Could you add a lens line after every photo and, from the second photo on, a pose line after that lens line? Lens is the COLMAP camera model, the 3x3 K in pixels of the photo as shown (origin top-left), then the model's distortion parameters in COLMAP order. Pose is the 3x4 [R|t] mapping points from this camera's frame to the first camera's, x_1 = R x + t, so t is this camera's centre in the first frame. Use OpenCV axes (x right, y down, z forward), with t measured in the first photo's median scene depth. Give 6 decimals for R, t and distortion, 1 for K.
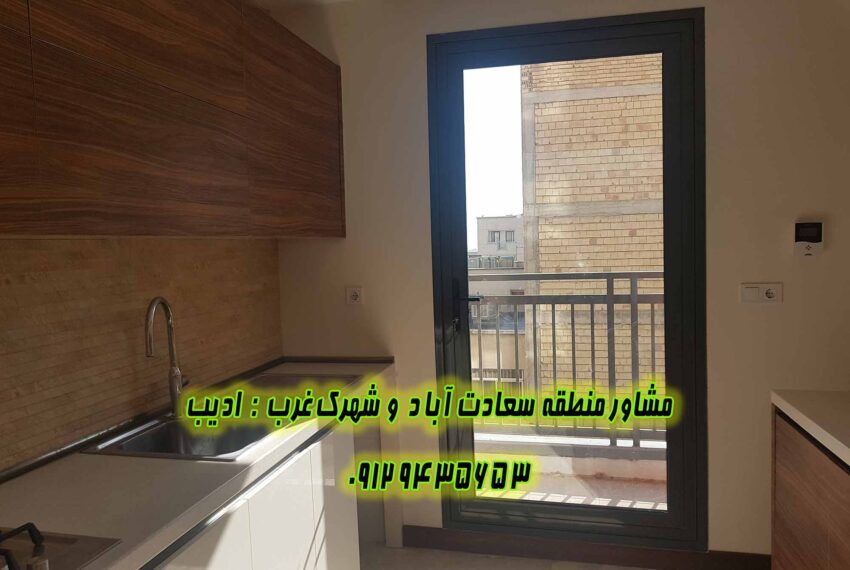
lens RADIAL K [[662.8, 0, 416.5], [0, 662.8, 308.0], [0, 0, 1]] dist [-0.010373, -0.006463]
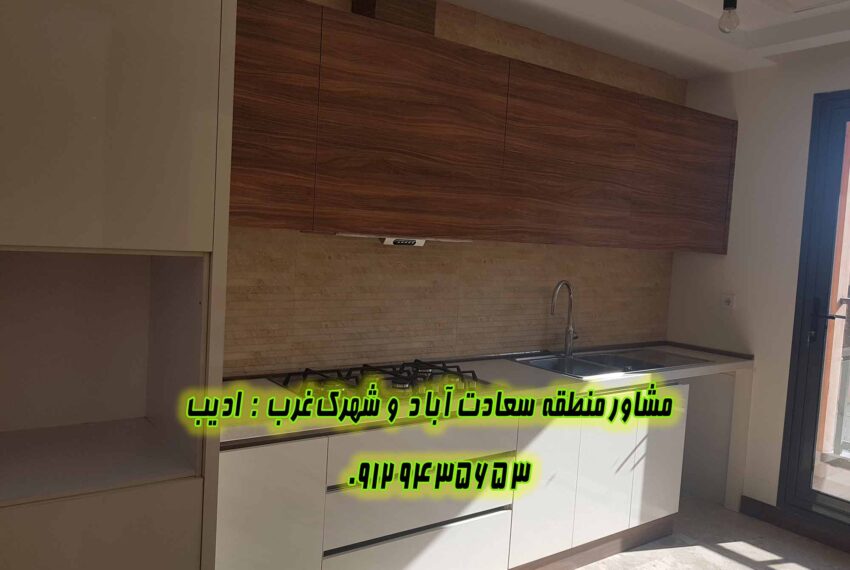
lens RADIAL K [[662.8, 0, 403.1], [0, 662.8, 282.3], [0, 0, 1]] dist [-0.010373, -0.006463]
pose [[0.742825, 0.115414, -0.659462, 0.410681], [-0.139898, 0.990042, 0.015686, 0.018530], [0.654706, 0.080605, 0.751574, -0.516878]]
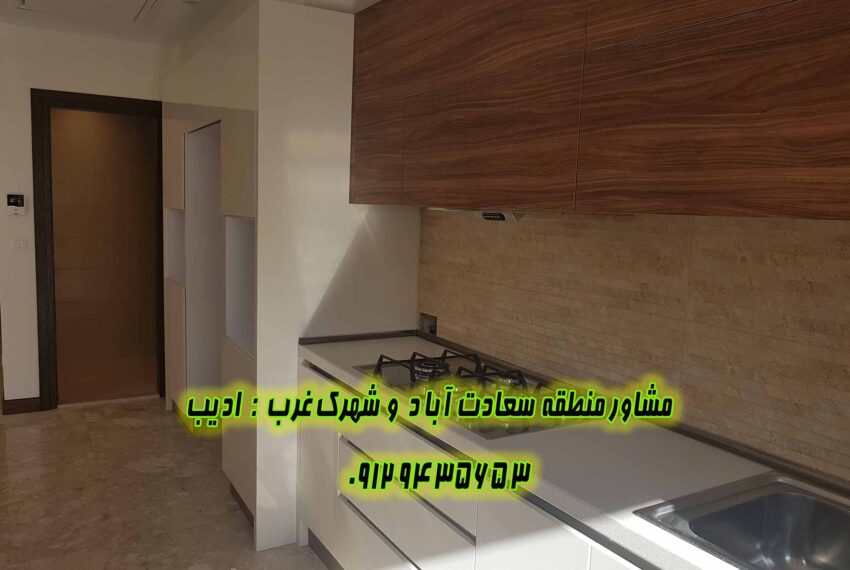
lens RADIAL K [[662.8, 0, 423.1], [0, 662.8, 281.6], [0, 0, 1]] dist [-0.010373, -0.006463]
pose [[-0.719725, 0.082570, -0.689332, 0.338344], [-0.079105, 0.976683, 0.199582, -0.136315], [0.689738, 0.198174, -0.696411, 1.110489]]
